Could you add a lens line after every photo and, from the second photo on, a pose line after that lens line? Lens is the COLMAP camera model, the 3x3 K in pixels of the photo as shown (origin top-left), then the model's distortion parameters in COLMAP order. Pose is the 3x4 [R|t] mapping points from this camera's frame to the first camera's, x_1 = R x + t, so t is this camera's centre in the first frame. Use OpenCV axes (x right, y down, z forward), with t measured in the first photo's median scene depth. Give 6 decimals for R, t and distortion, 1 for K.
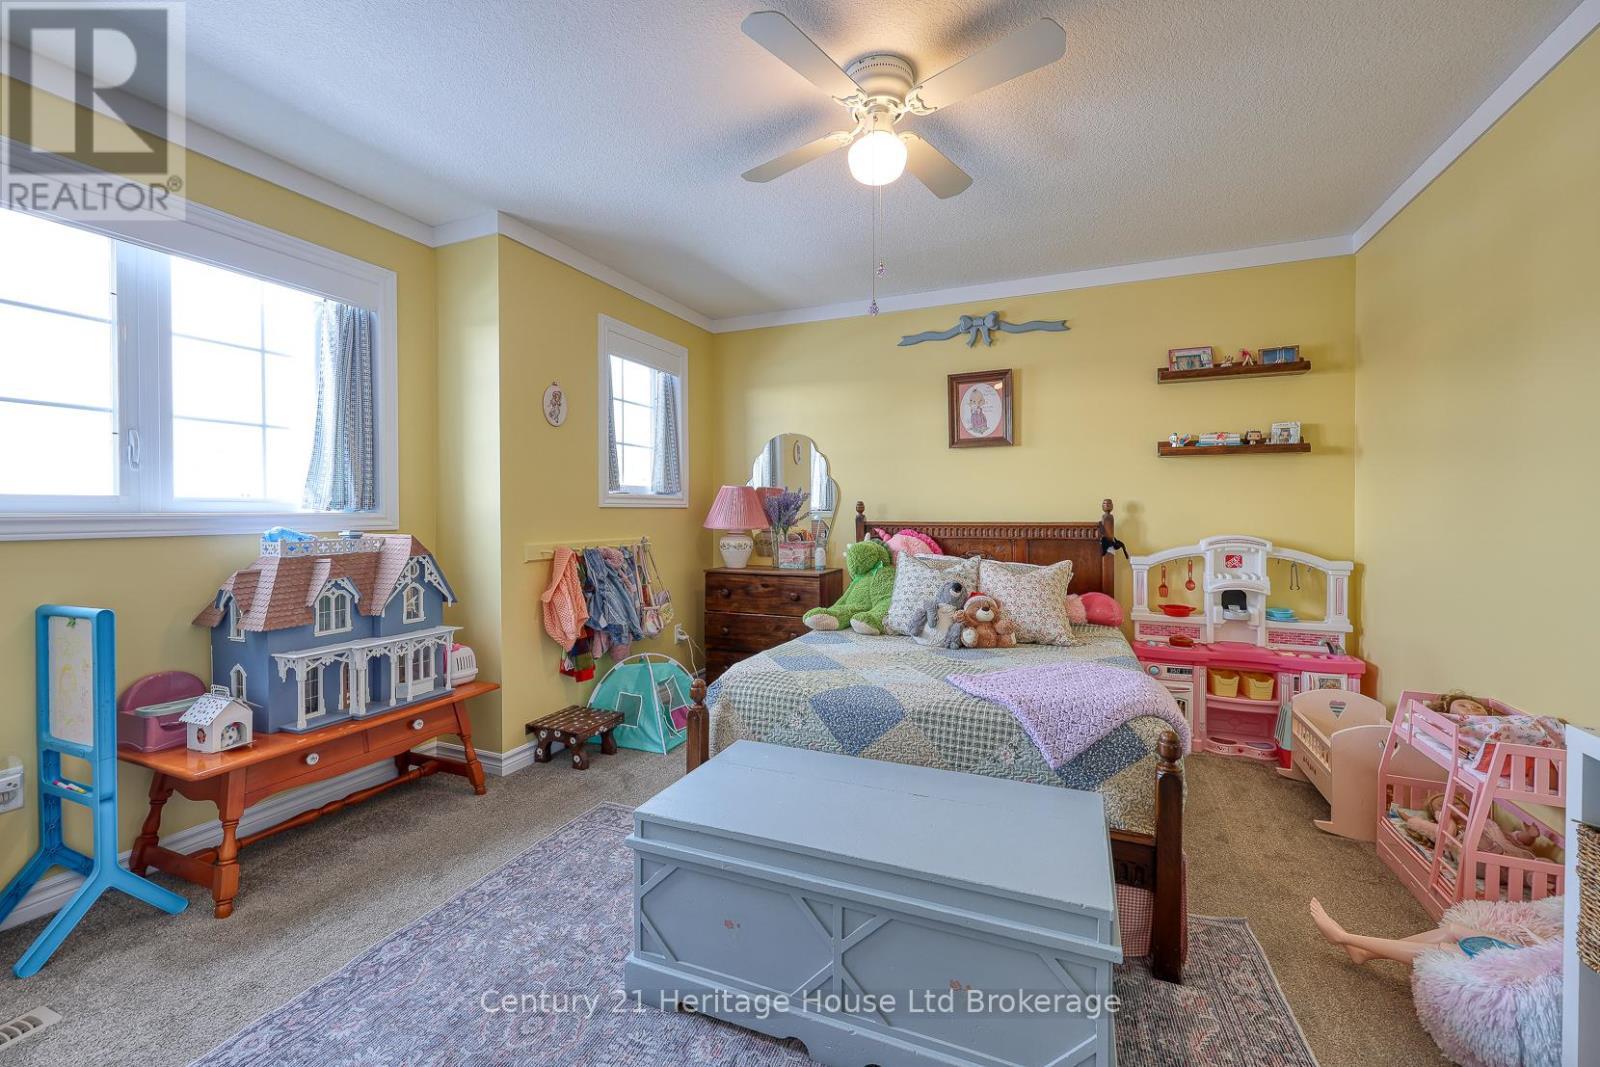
lens RADIAL K [[652.6, 0, 784.2], [0, 652.6, 529.2], [0, 0, 1]] dist [-0.000265, -0.000081]
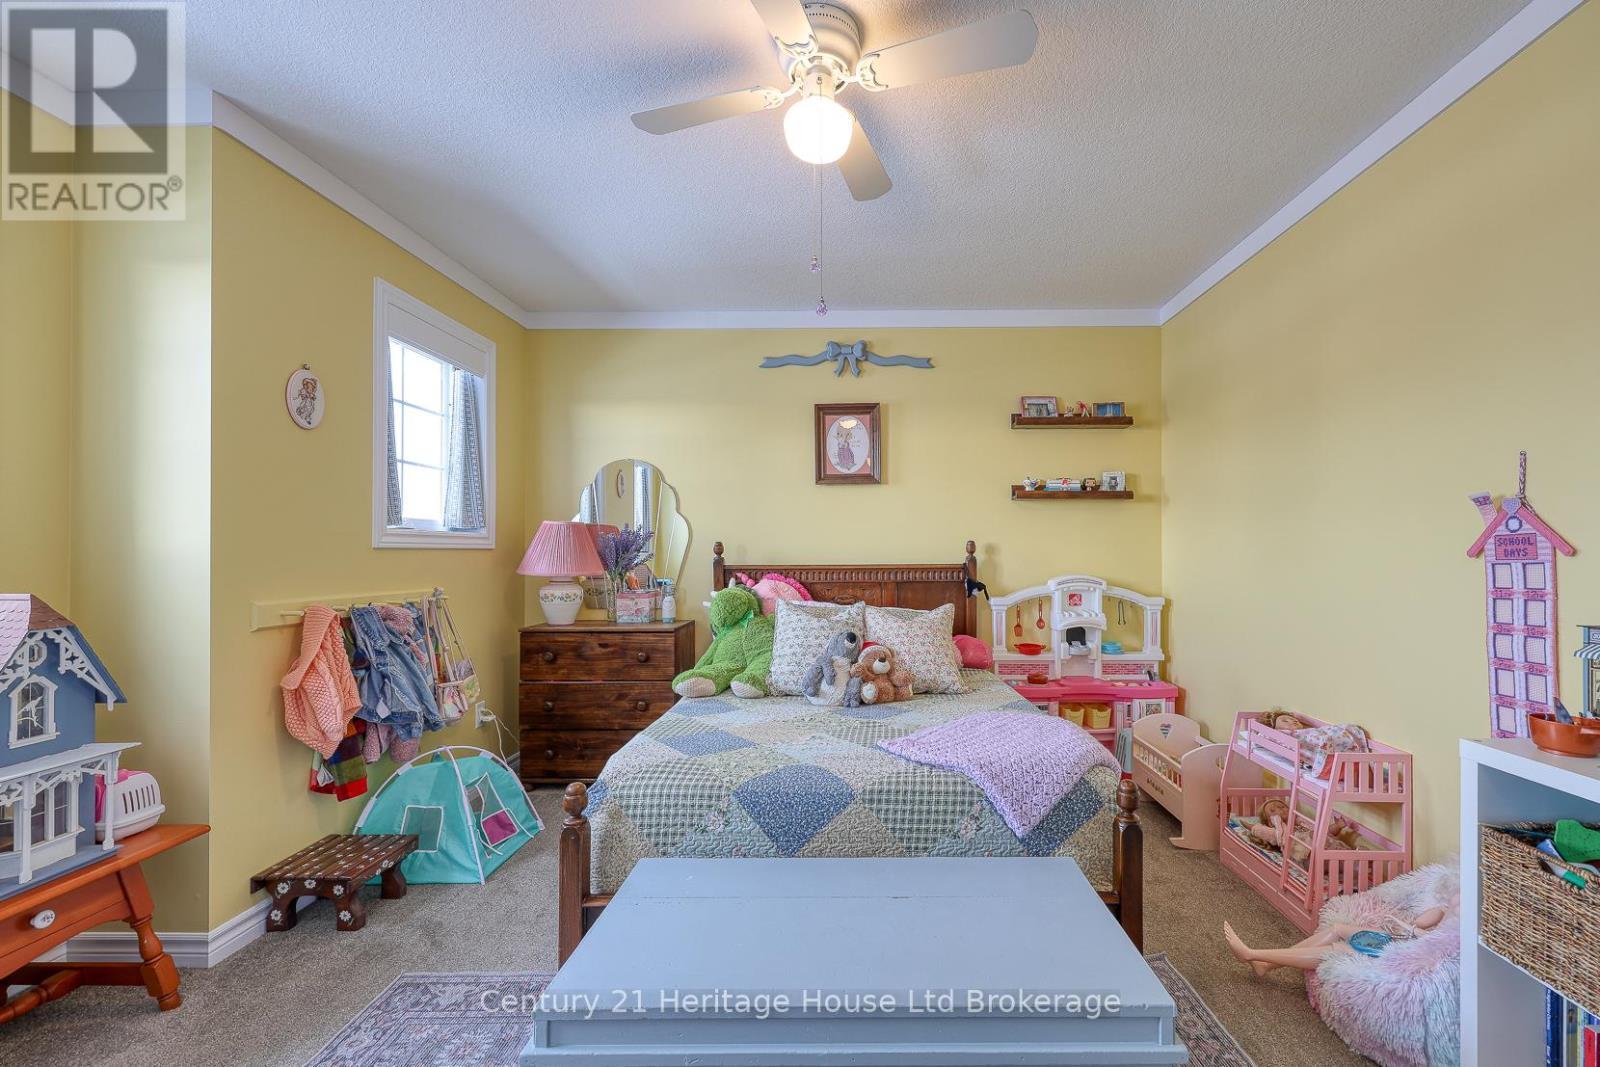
lens RADIAL K [[672.5, 0, 799.9], [0, 672.5, 557.3], [0, 0, 1]] dist [-0.000788, 0.000143]
pose [[0.923985, -0.003327, 0.382414, -0.148489], [0.011757, 0.999737, -0.019709, -0.003805], [-0.382248, 0.022707, 0.923781, 0.162137]]
